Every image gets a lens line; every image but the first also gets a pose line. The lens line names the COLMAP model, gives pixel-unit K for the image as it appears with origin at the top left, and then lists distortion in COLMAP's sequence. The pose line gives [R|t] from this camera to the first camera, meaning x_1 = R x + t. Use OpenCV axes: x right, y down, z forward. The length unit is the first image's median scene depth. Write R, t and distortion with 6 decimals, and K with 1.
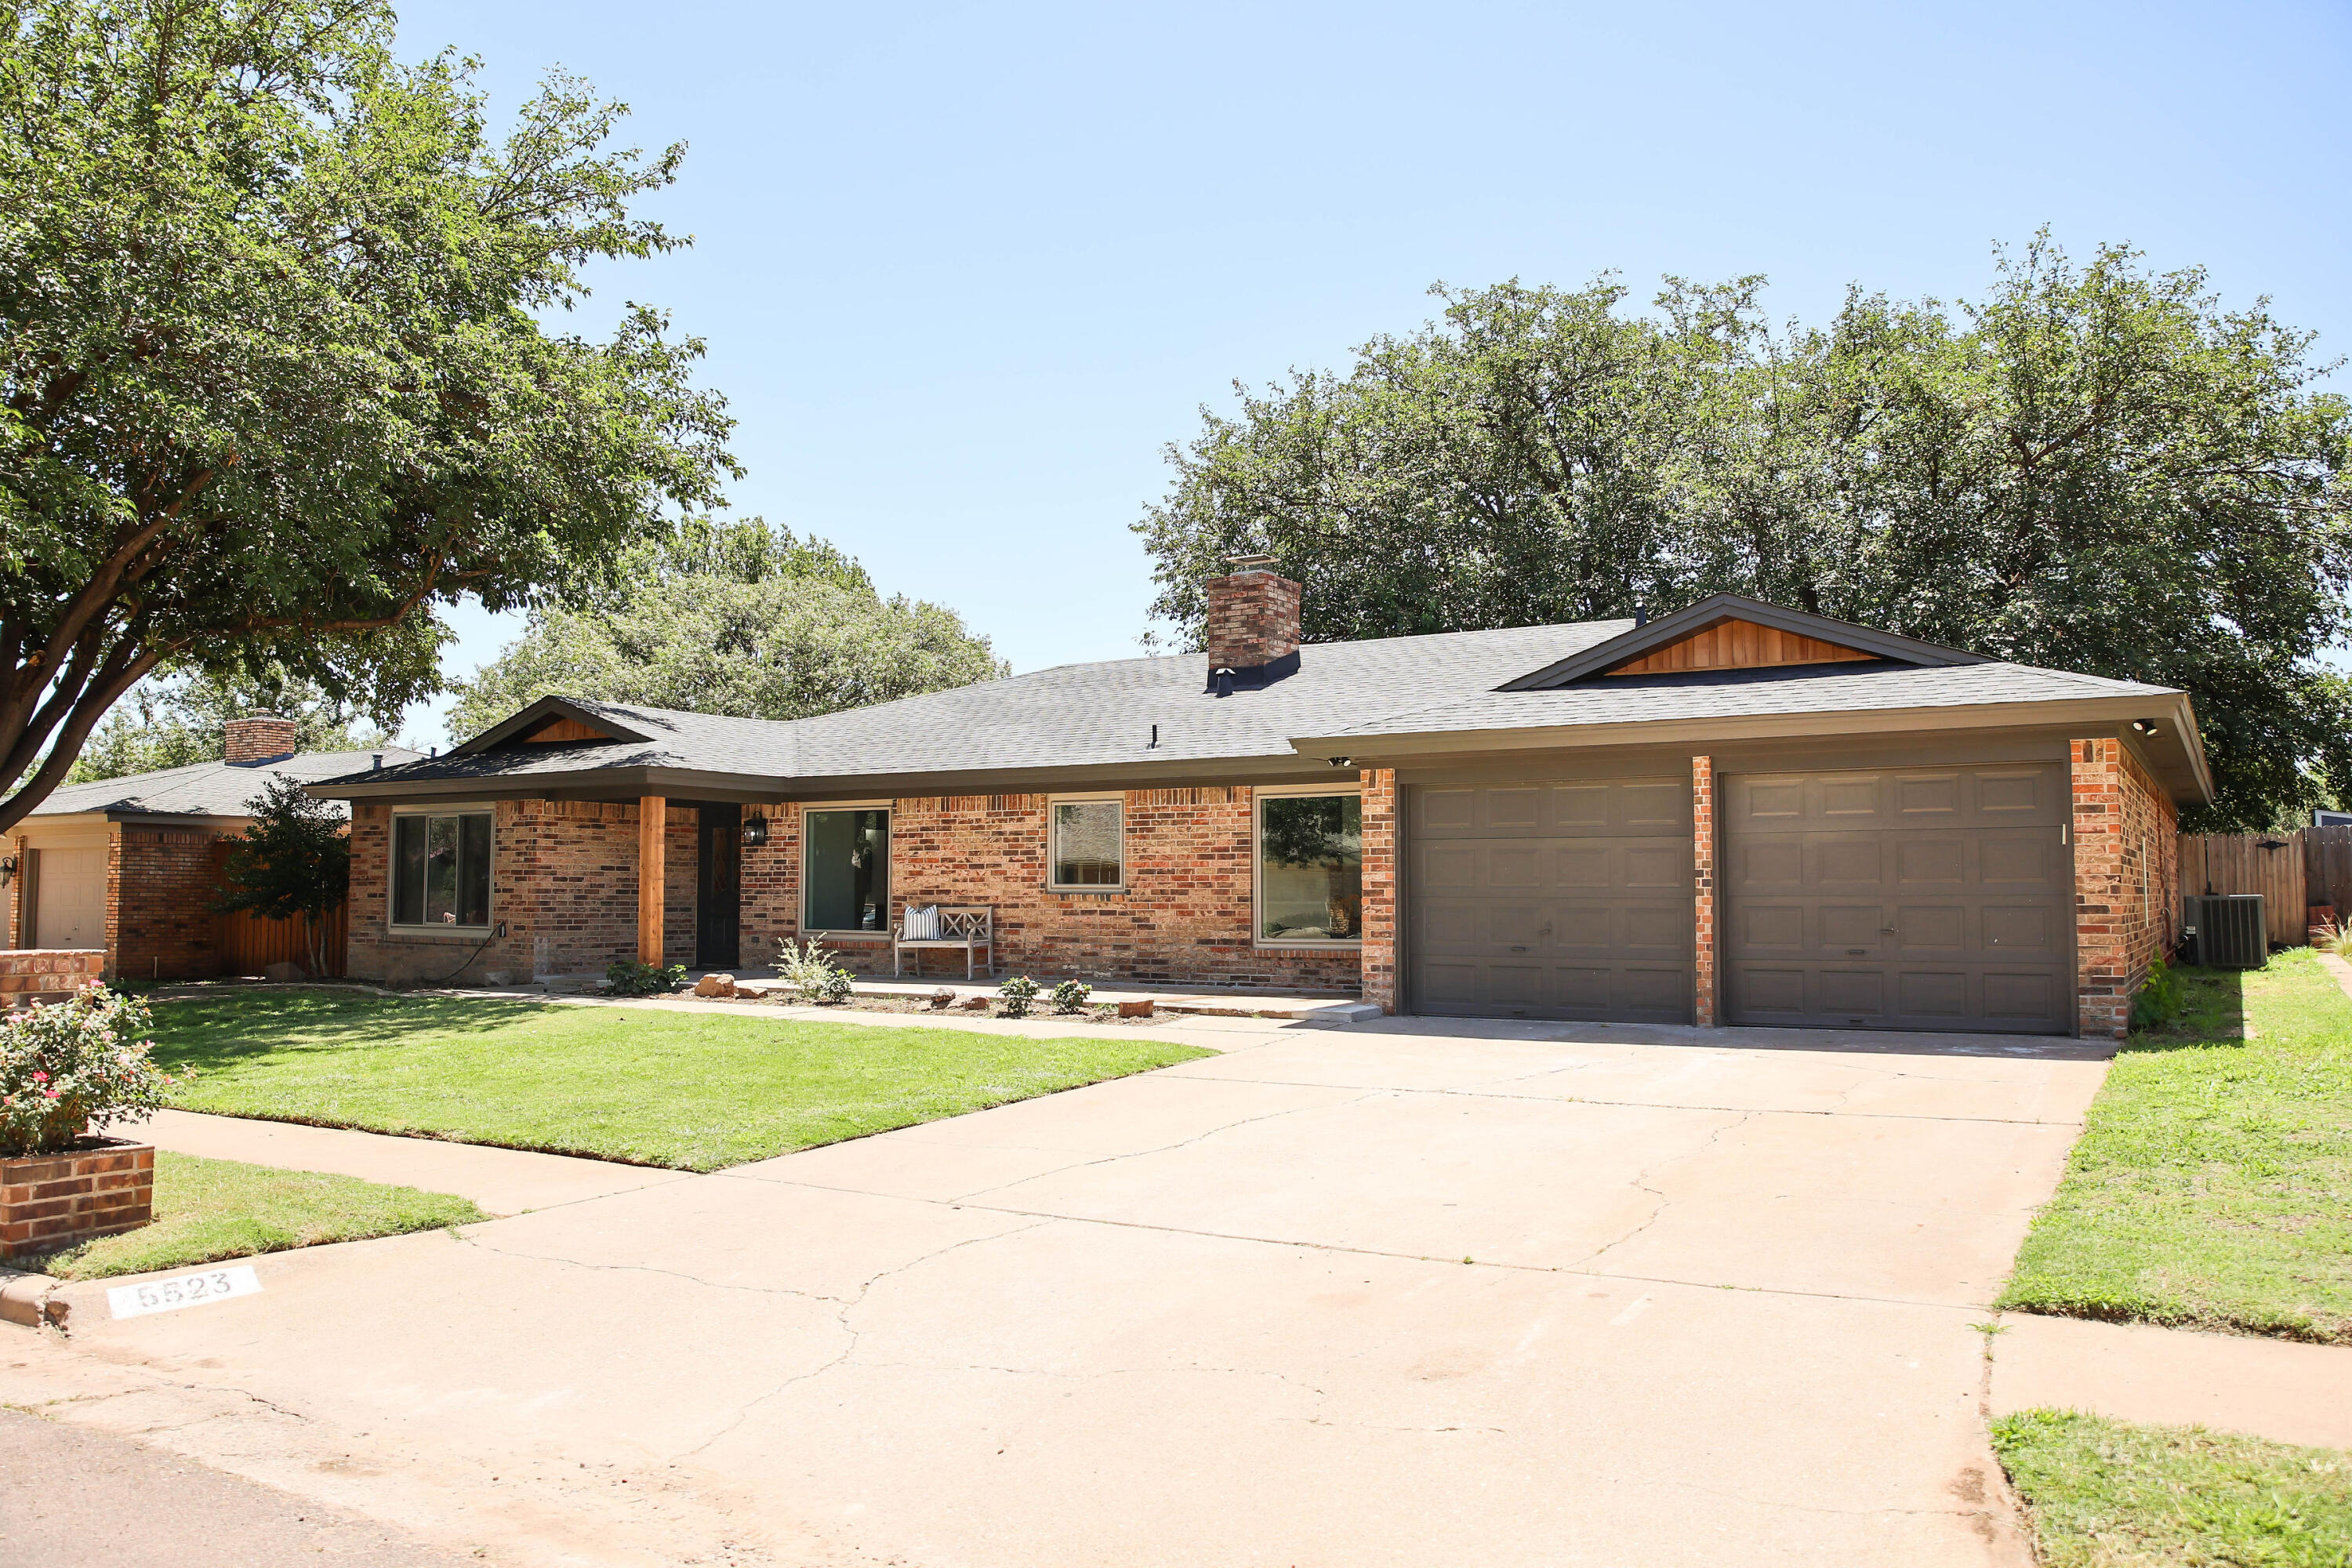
lens RADIAL K [[1757.3, 0, 1210.3], [0, 1757.3, 770.9], [0, 0, 1]] dist [-0.090181, 0.078157]
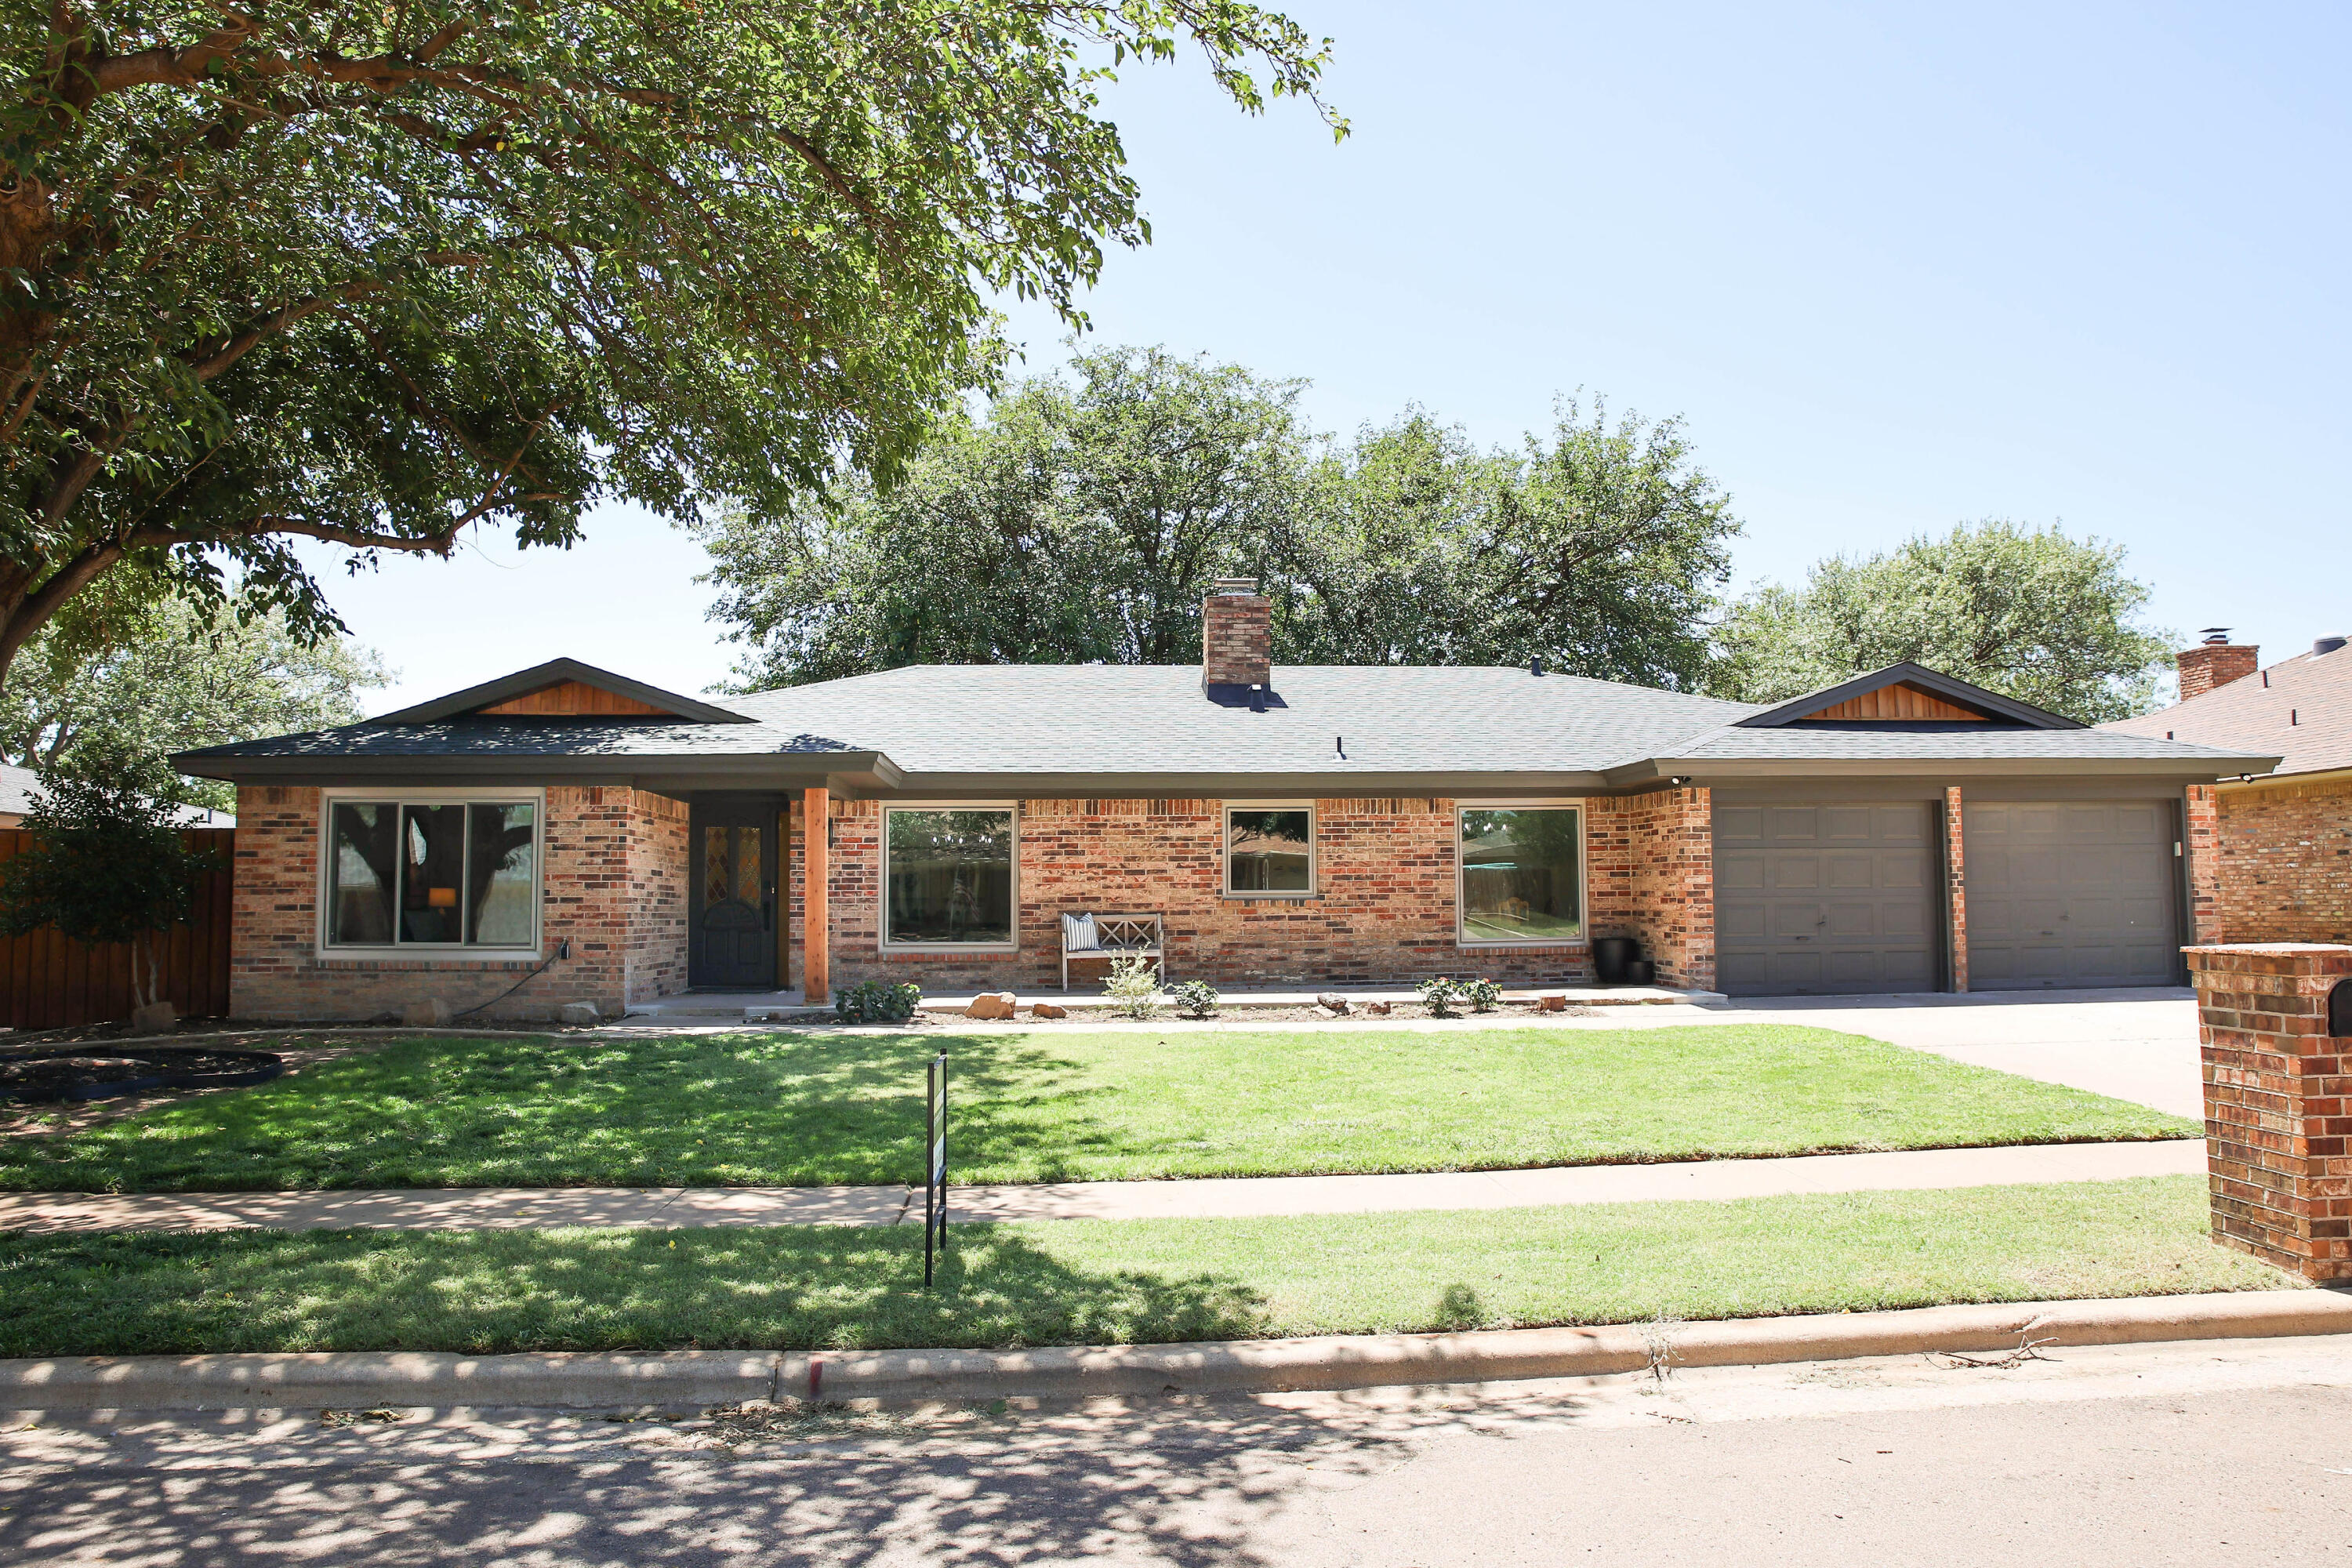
lens RADIAL K [[1614.6, 0, 1193.9], [0, 1614.6, 771.0], [0, 0, 1]] dist [-0.109283, 0.067228]
pose [[0.818277, 0.040795, 0.573374, -0.644446], [-0.032192, 0.999165, -0.025147, 0.020771], [-0.573921, 0.002119, 0.818908, 0.263494]]
